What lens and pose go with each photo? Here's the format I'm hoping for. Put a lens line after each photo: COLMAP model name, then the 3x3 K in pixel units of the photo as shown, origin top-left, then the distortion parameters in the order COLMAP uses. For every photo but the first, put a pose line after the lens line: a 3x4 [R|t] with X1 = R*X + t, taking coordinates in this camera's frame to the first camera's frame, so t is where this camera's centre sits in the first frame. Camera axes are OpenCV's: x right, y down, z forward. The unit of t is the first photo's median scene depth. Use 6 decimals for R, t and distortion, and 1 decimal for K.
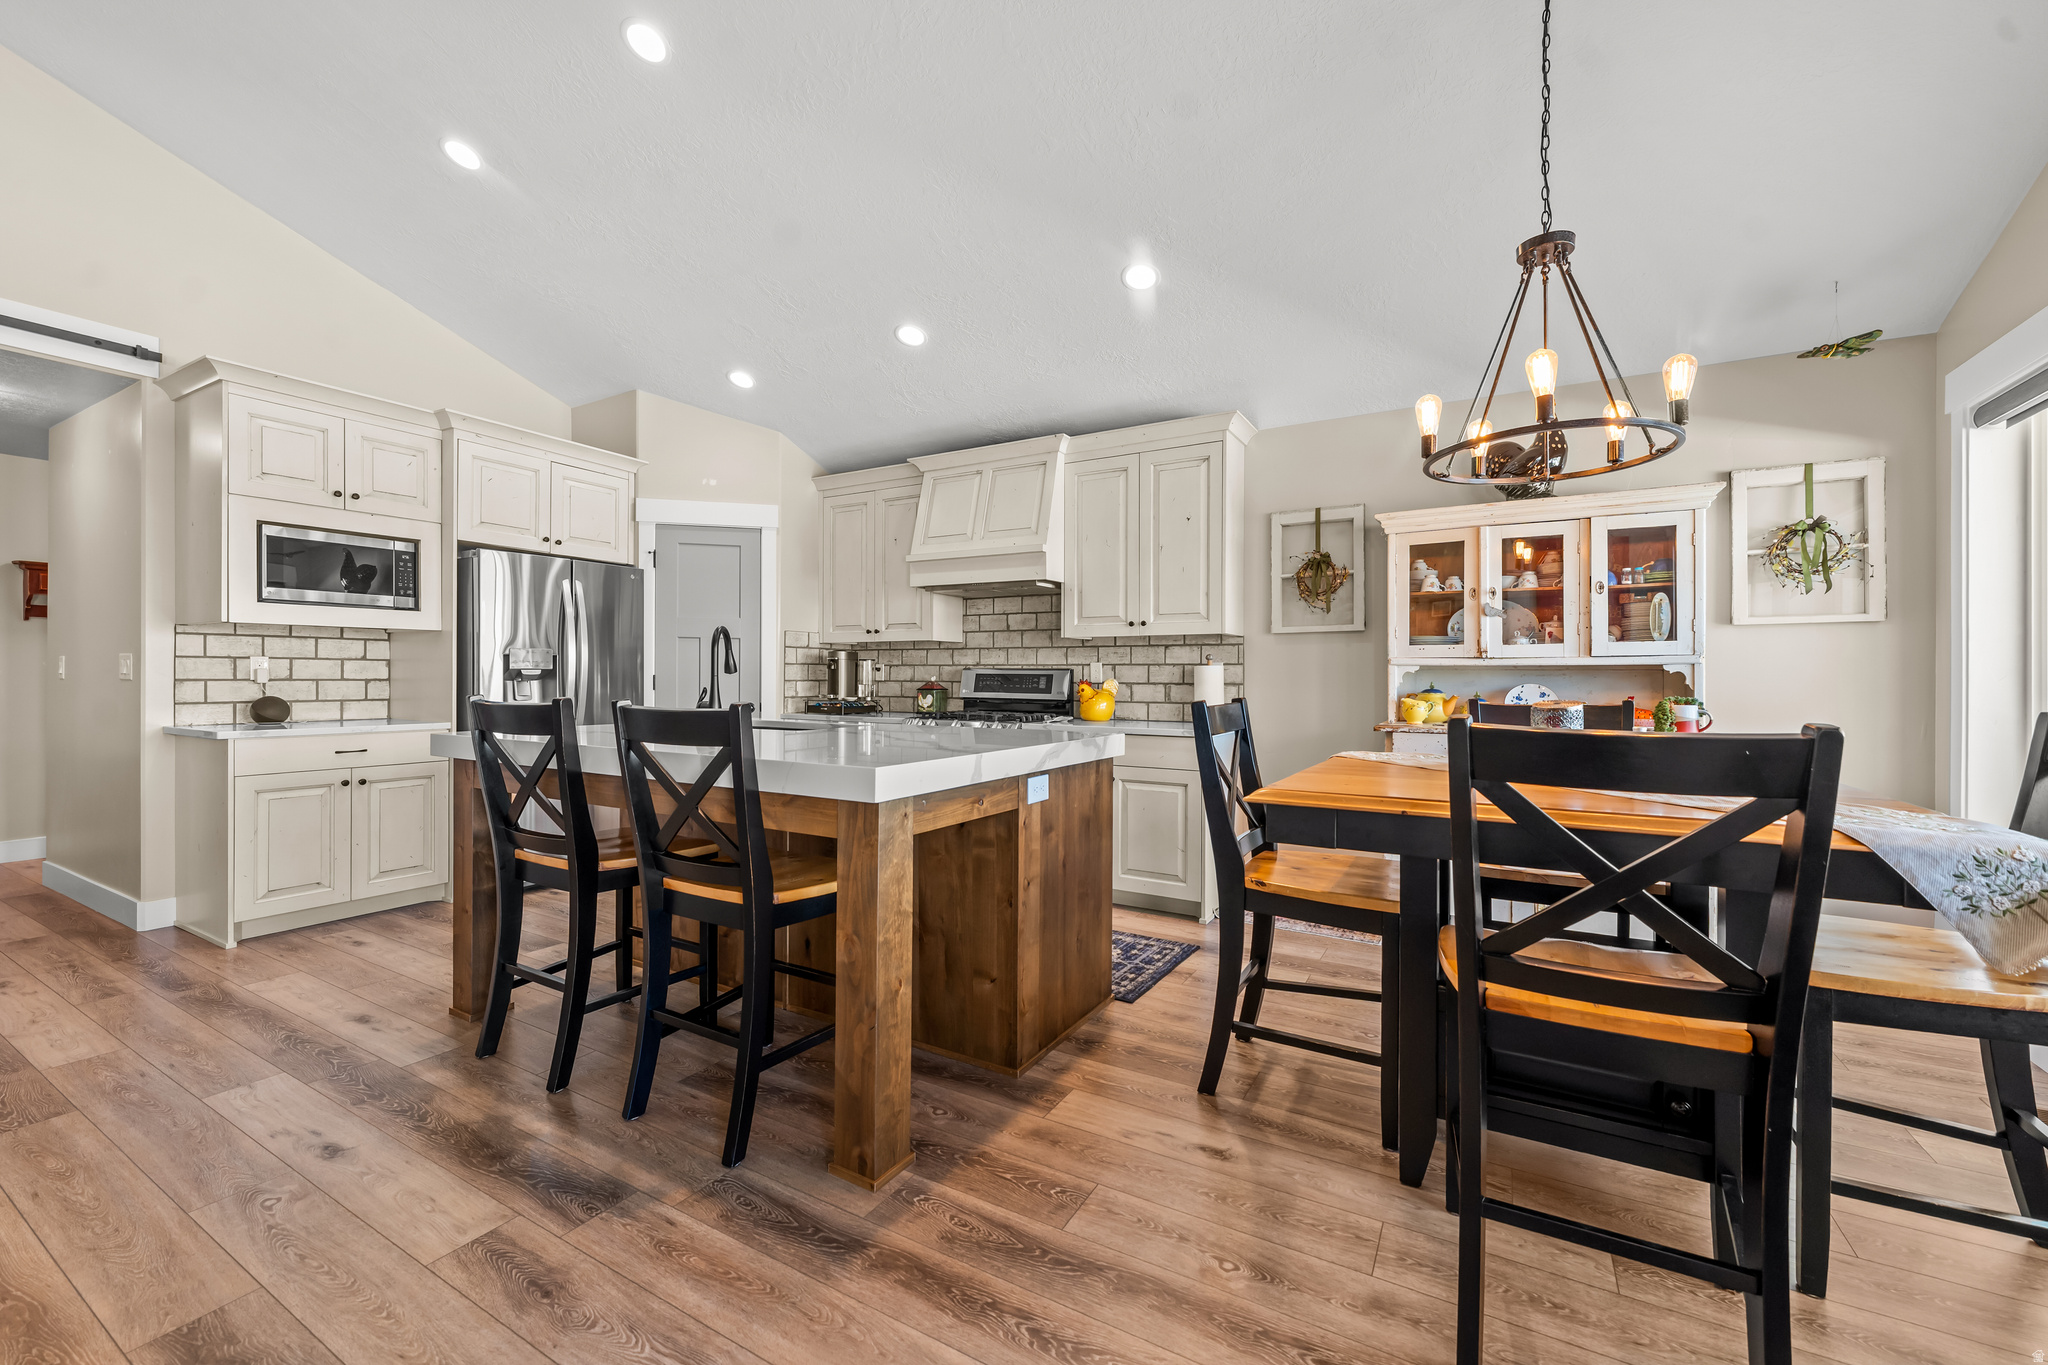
lens RADIAL K [[824.0, 0, 1023.6], [0, 824.0, 683.5], [0, 0, 1]] dist [-0.000945, -0.000125]
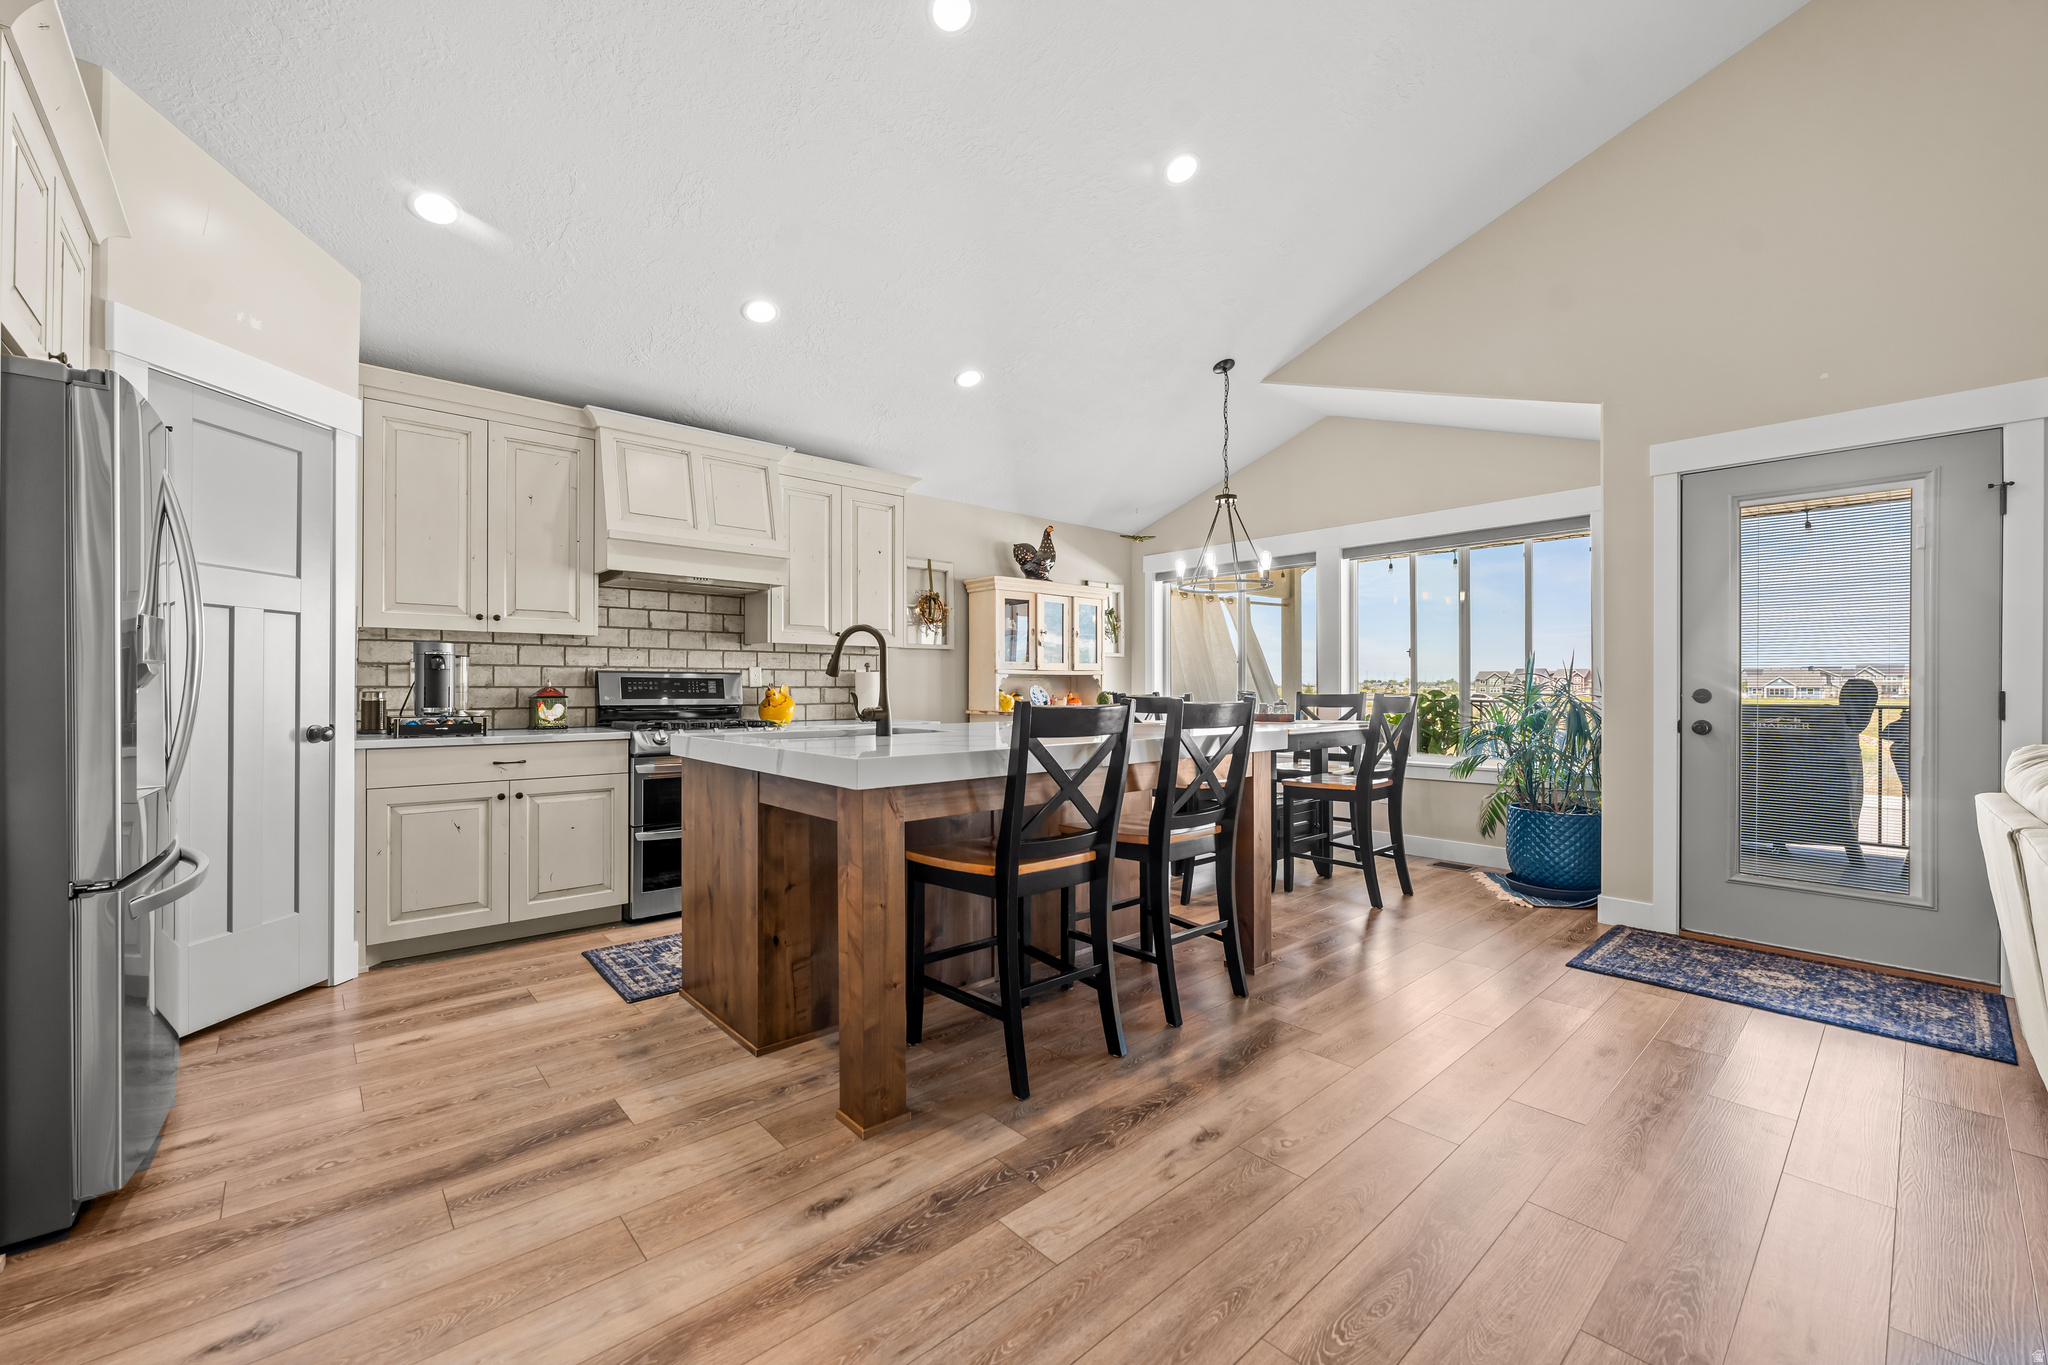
lens RADIAL K [[824.0, 0, 1022.1], [0, 824.0, 680.5], [0, 0, 1]] dist [-0.000945, -0.000125]
pose [[0.297288, 0.002509, 0.954785, -0.804972], [0.009338, 0.999941, -0.005535, 0.000096], [-0.954742, 0.010561, 0.297247, 0.384633]]
